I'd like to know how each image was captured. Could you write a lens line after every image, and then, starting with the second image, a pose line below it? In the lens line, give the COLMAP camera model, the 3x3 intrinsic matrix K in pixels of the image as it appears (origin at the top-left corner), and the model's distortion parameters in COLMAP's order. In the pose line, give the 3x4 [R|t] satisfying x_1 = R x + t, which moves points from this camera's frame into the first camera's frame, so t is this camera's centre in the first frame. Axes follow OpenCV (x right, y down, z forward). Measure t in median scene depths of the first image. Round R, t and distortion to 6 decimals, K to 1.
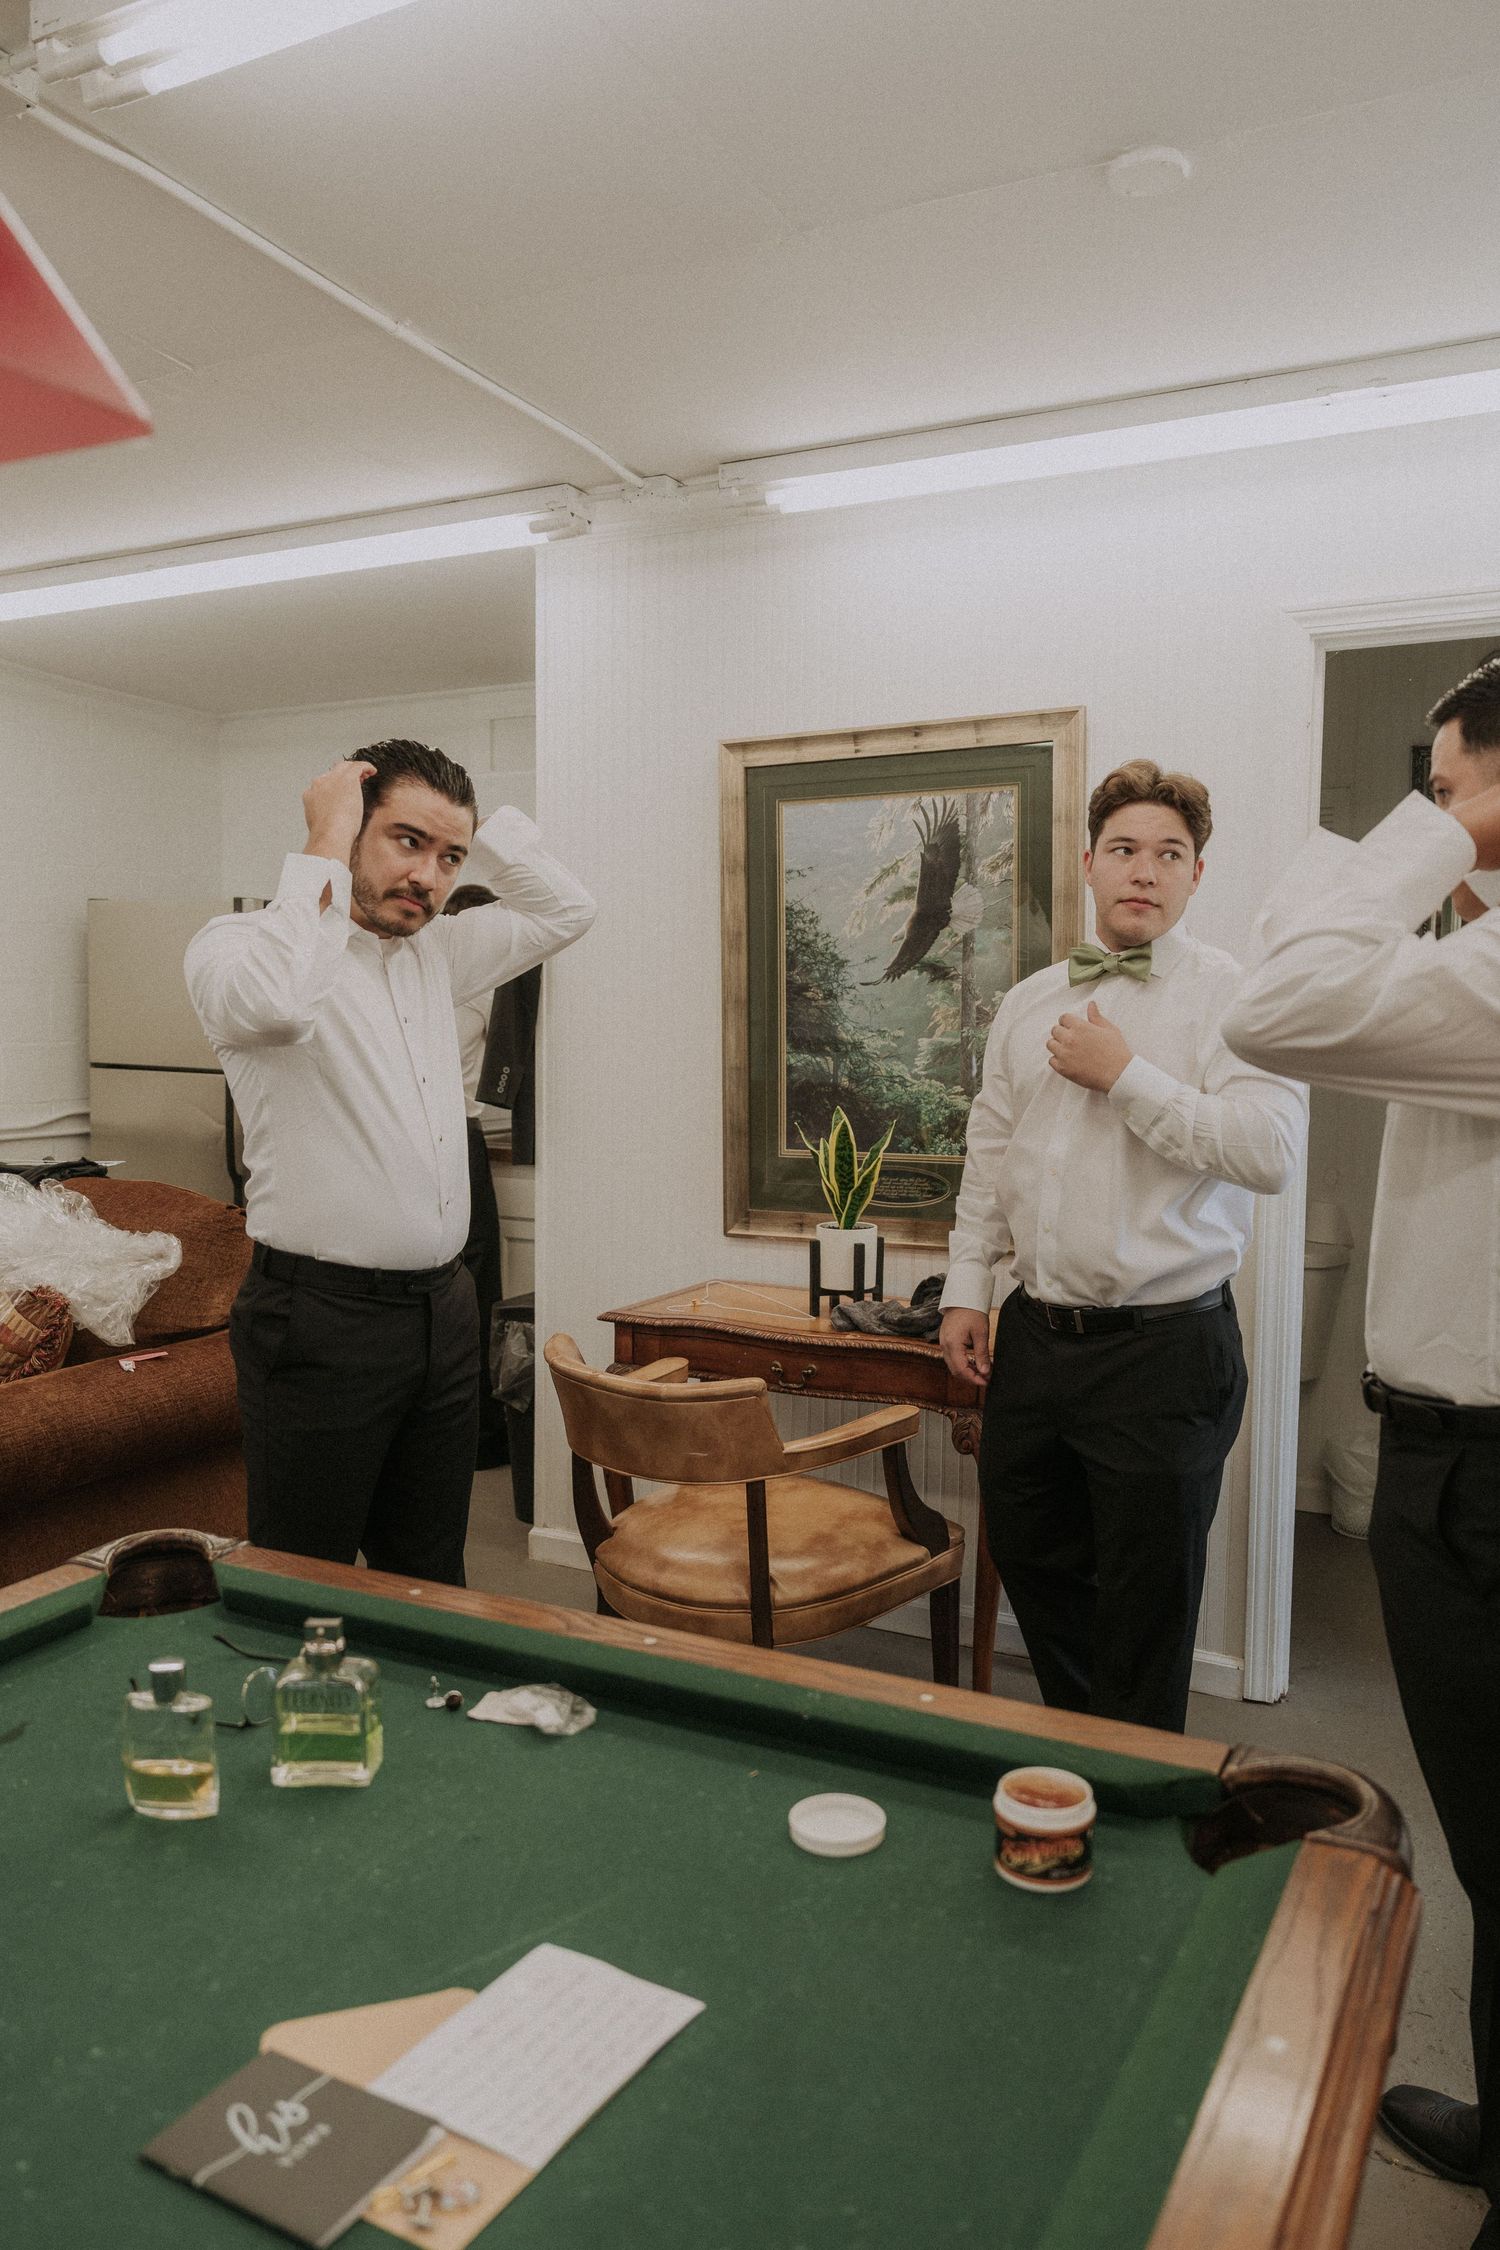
lens RADIAL K [[1677.5, 0, 749.5], [0, 1677.5, 1156.8], [0, 0, 1]] dist [-0.005437, 0.000485]
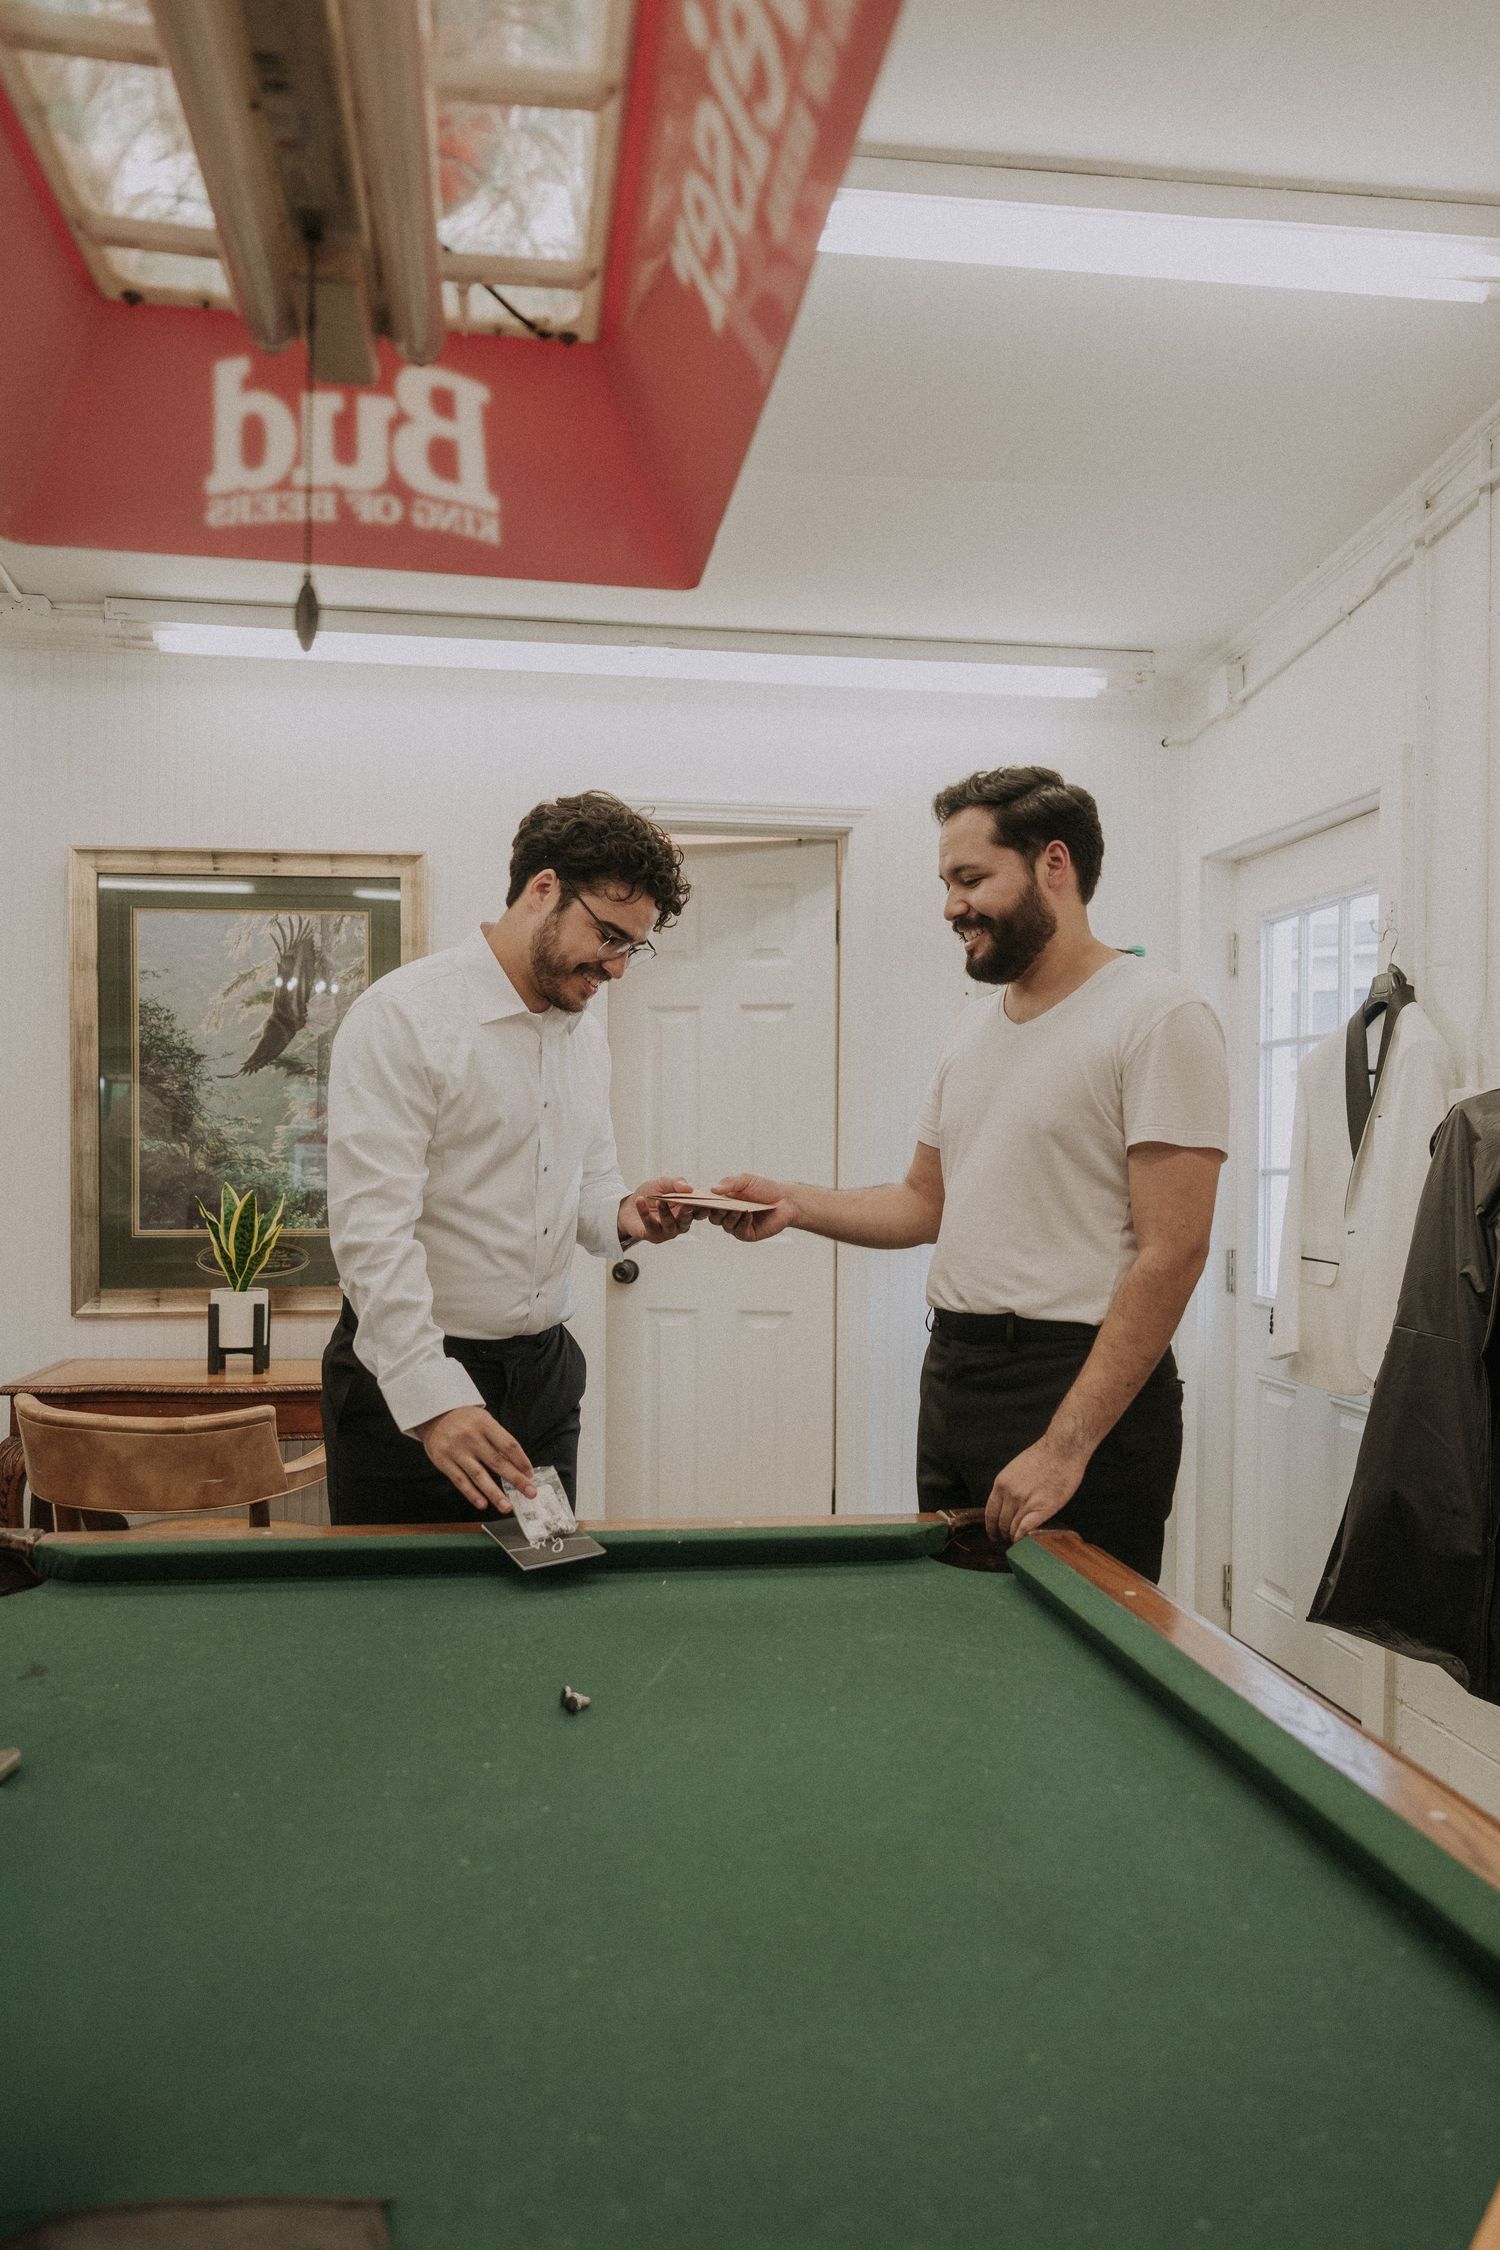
lens RADIAL K [[1620.2, 0, 744.8], [0, 1620.2, 1166.0], [0, 0, 1]] dist [-0.002358, 0.001949]
pose [[0.814131, 0.000009, 0.580681, -0.276802], [0.047627, 0.996630, -0.066790, 0.044463], [-0.578725, 0.082032, 0.811387, -0.063663]]
